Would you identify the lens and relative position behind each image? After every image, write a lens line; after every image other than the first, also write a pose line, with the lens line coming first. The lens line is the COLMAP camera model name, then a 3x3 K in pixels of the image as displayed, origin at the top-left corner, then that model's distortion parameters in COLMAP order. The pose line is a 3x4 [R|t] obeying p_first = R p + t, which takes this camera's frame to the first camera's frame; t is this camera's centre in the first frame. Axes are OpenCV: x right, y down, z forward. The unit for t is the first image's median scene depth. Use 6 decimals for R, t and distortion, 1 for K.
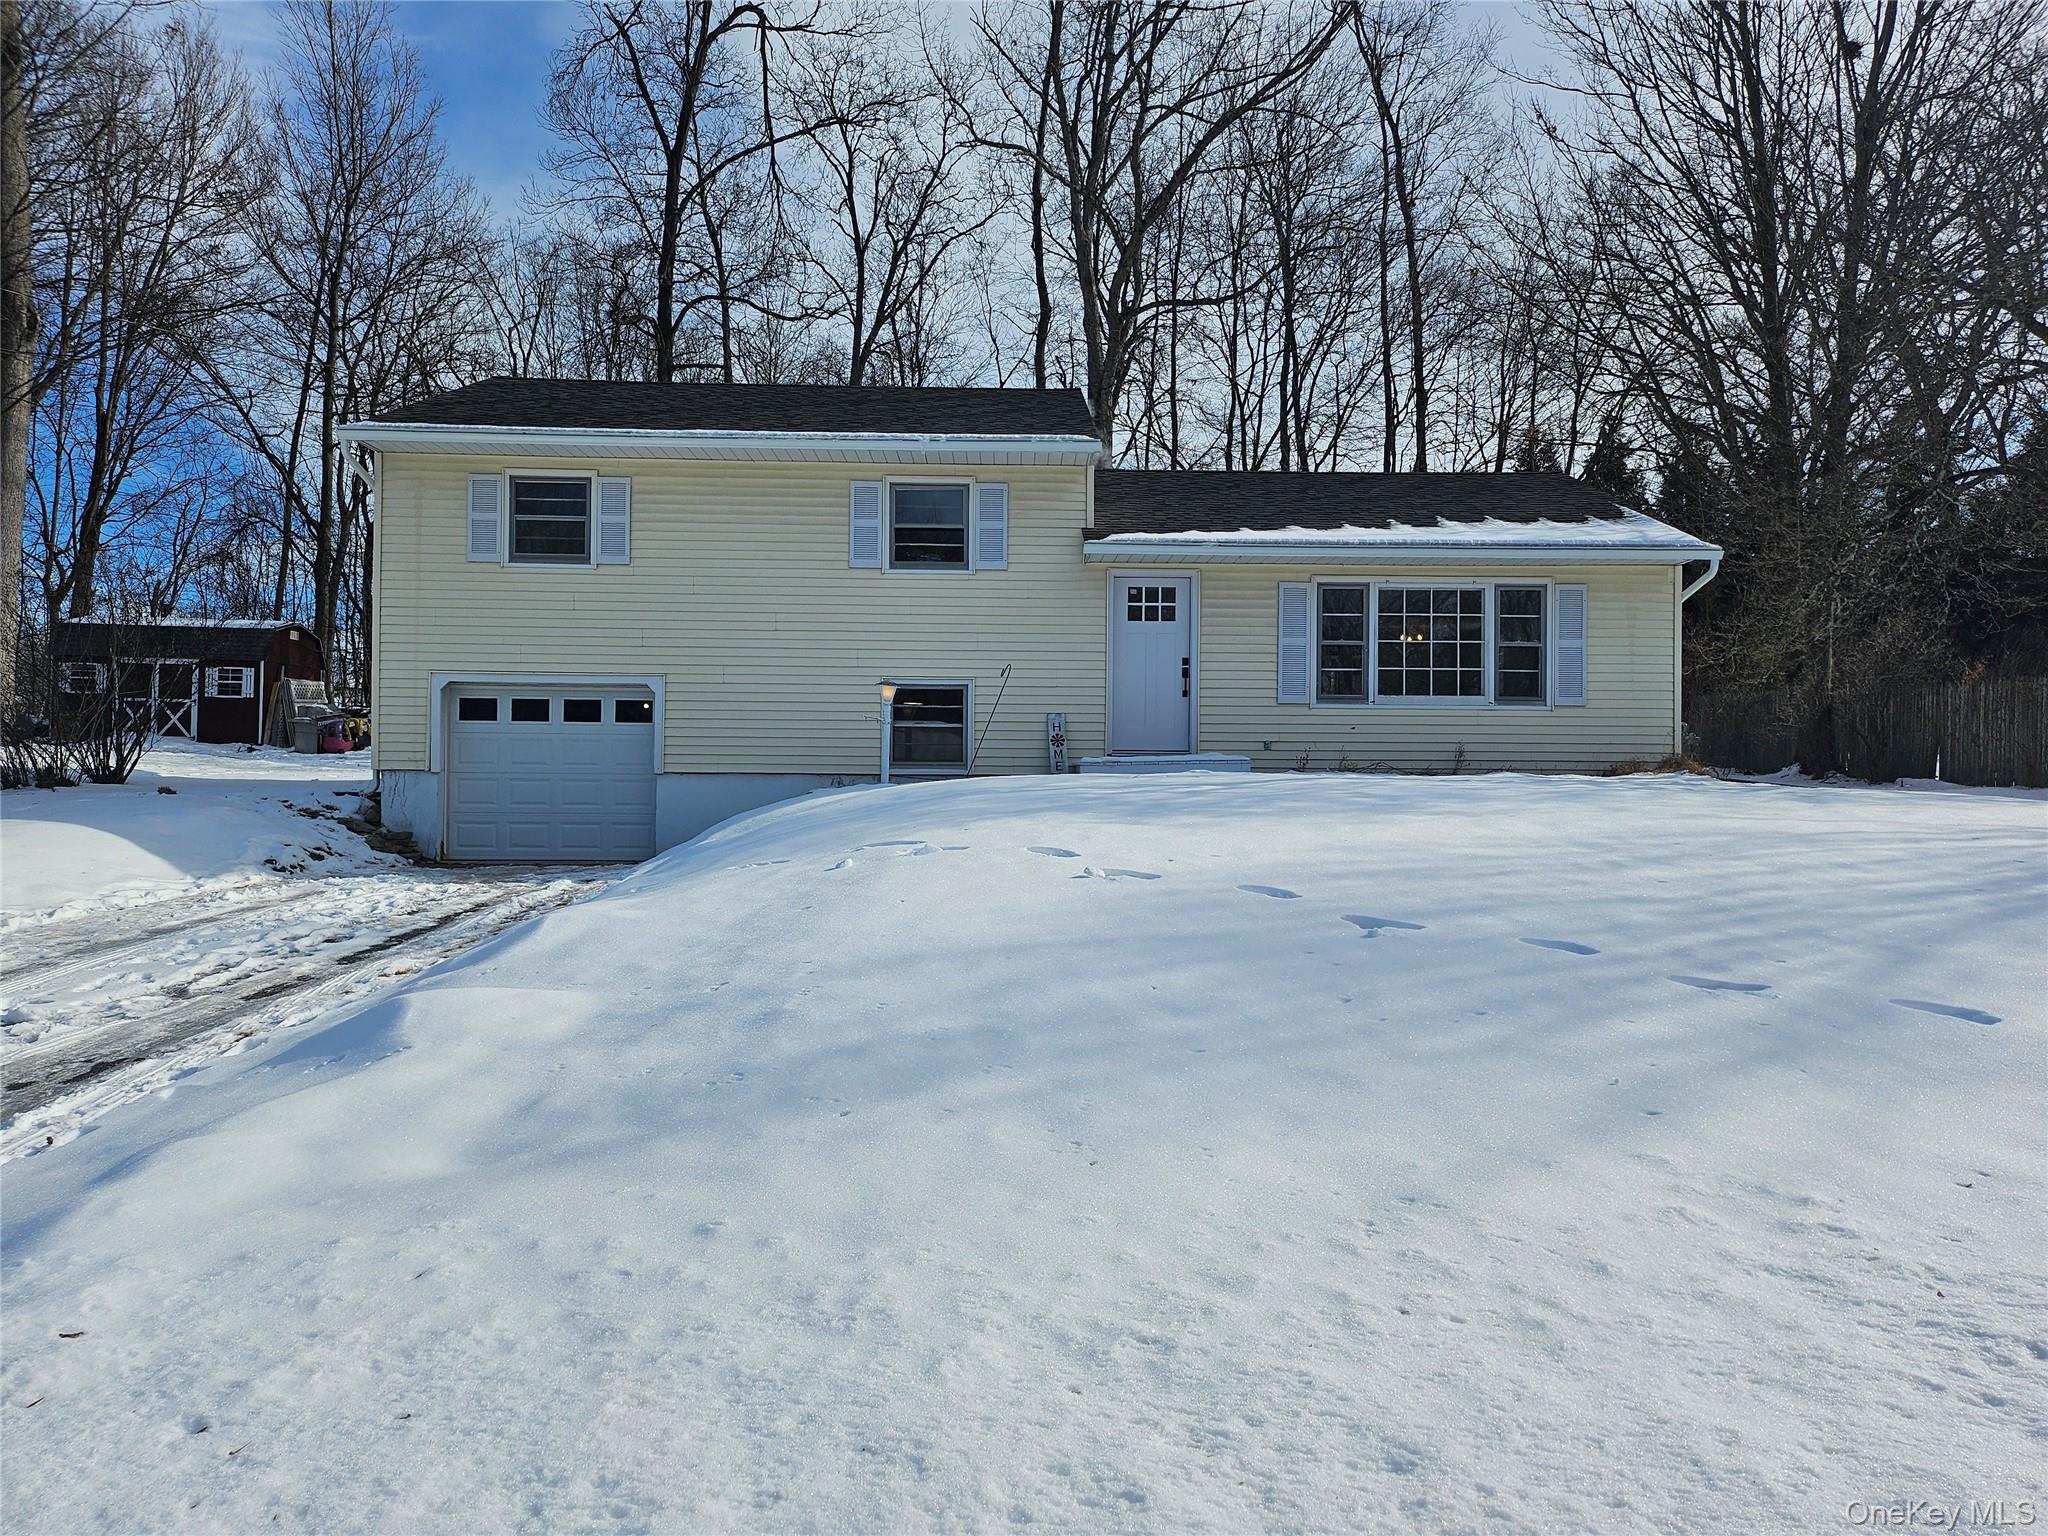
lens RADIAL K [[1425.7, 0, 1037.8], [0, 1425.7, 754.1], [0, 0, 1]] dist [0.077339, -0.092423]
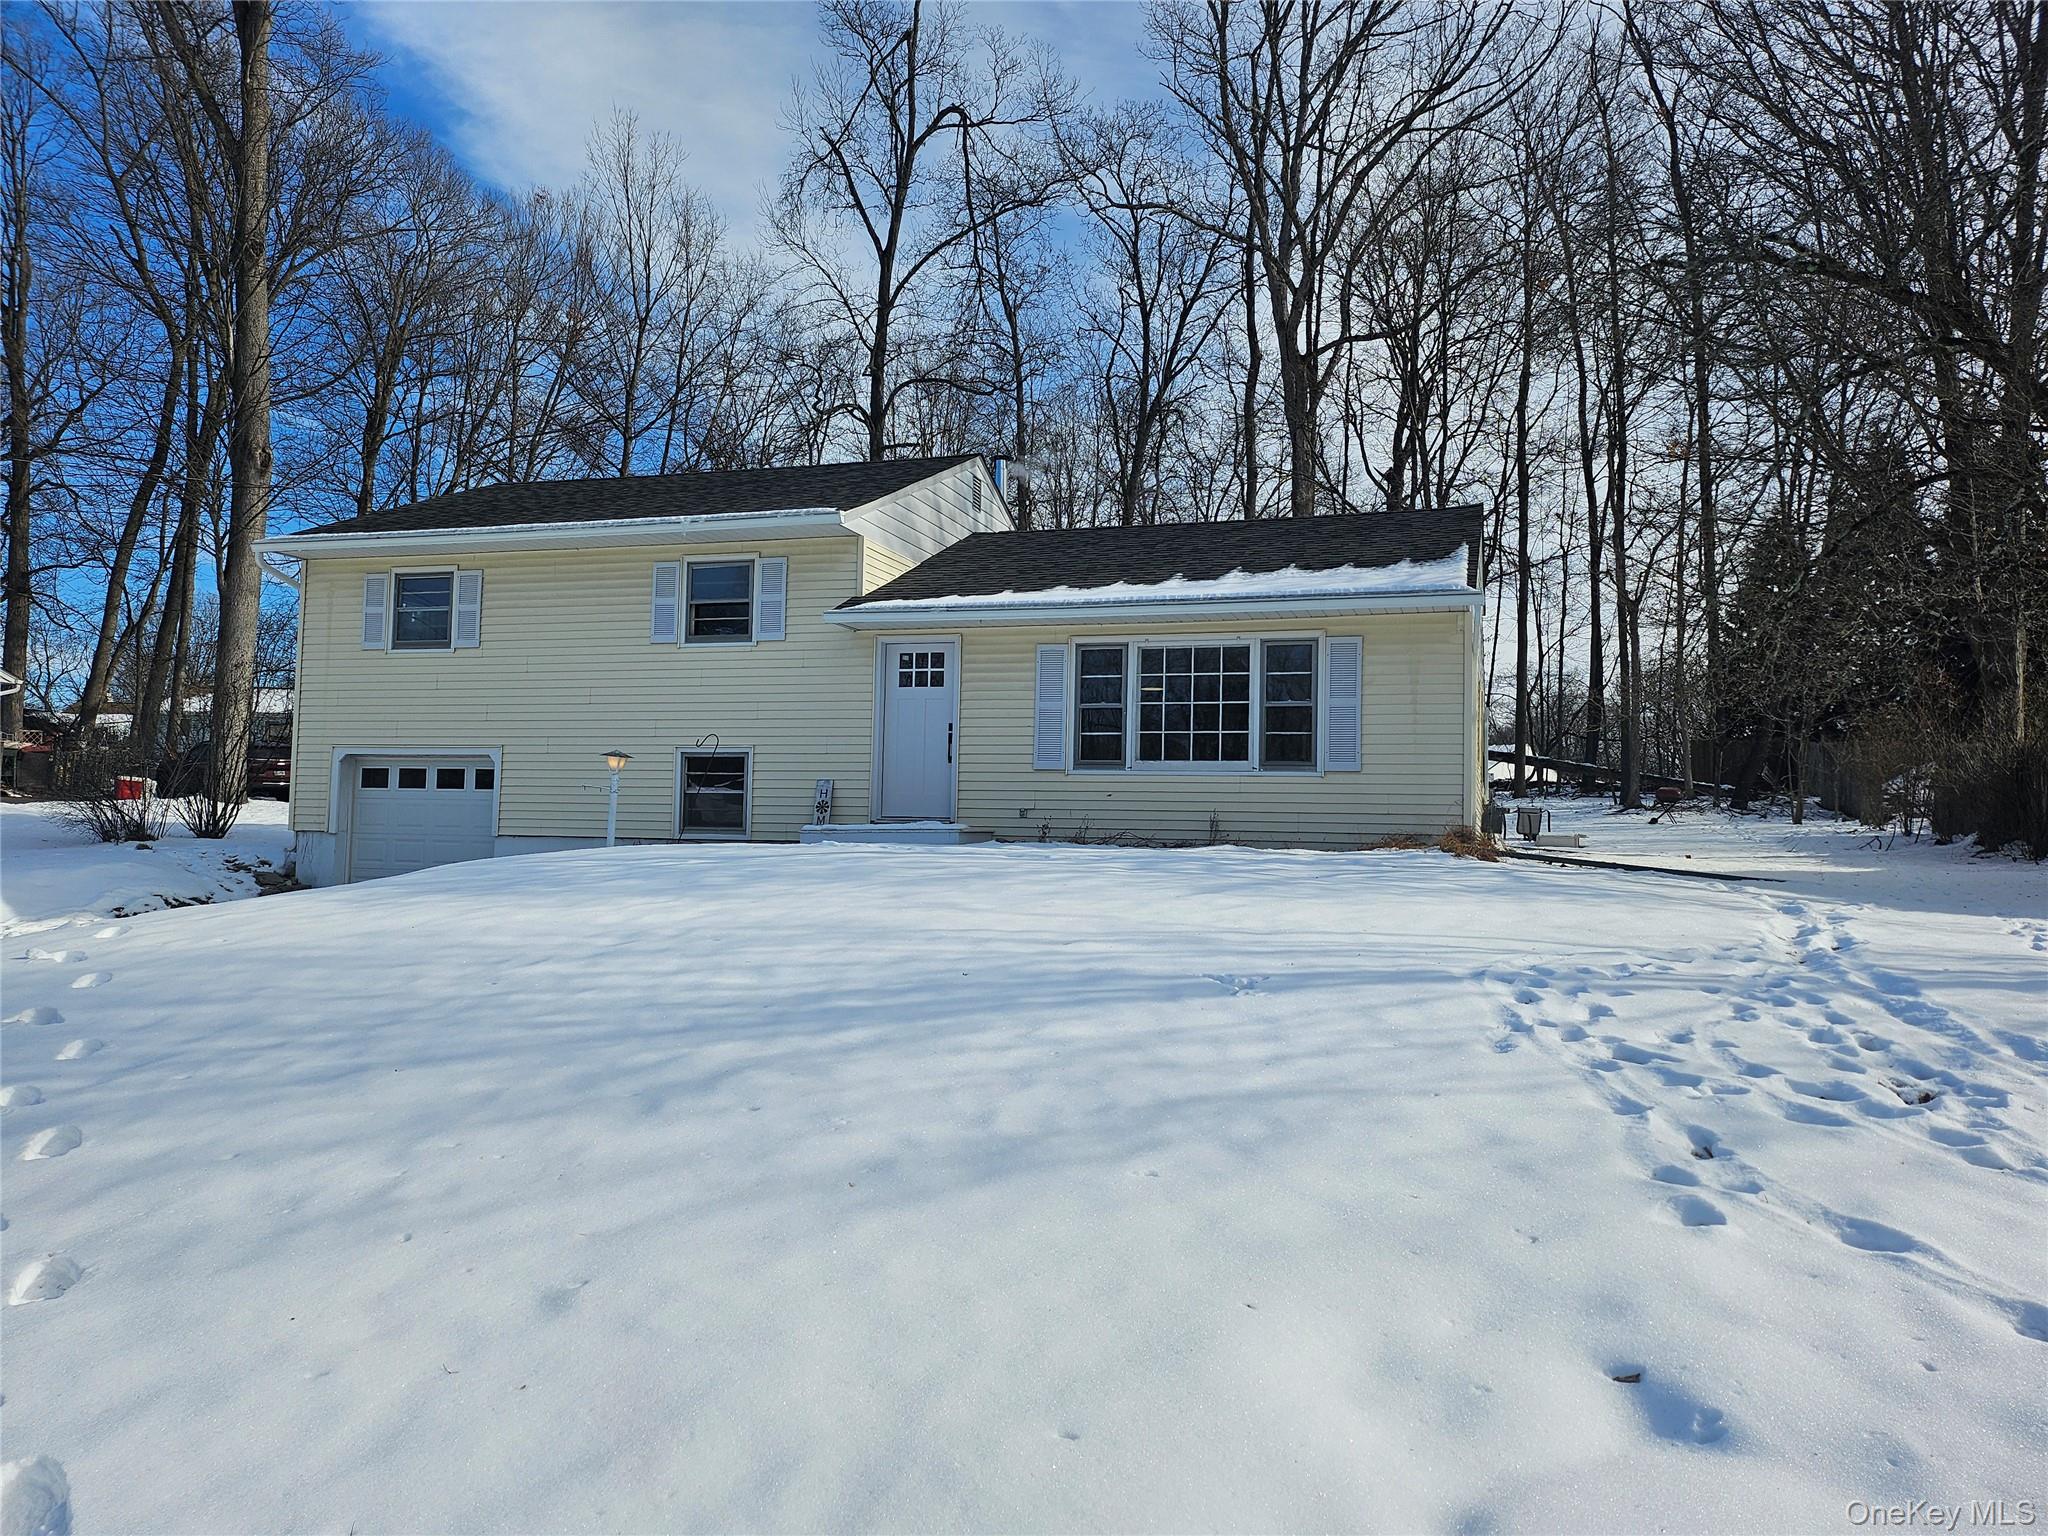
lens RADIAL K [[1475.7, 0, 1024.1], [0, 1475.7, 709.2], [0, 0, 1]] dist [0.086670, -0.098875]
pose [[0.941319, -0.017013, -0.337090, 0.495735], [-0.007517, 0.997424, -0.071331, -0.004984], [0.337435, 0.069680, 0.938766, 0.061647]]
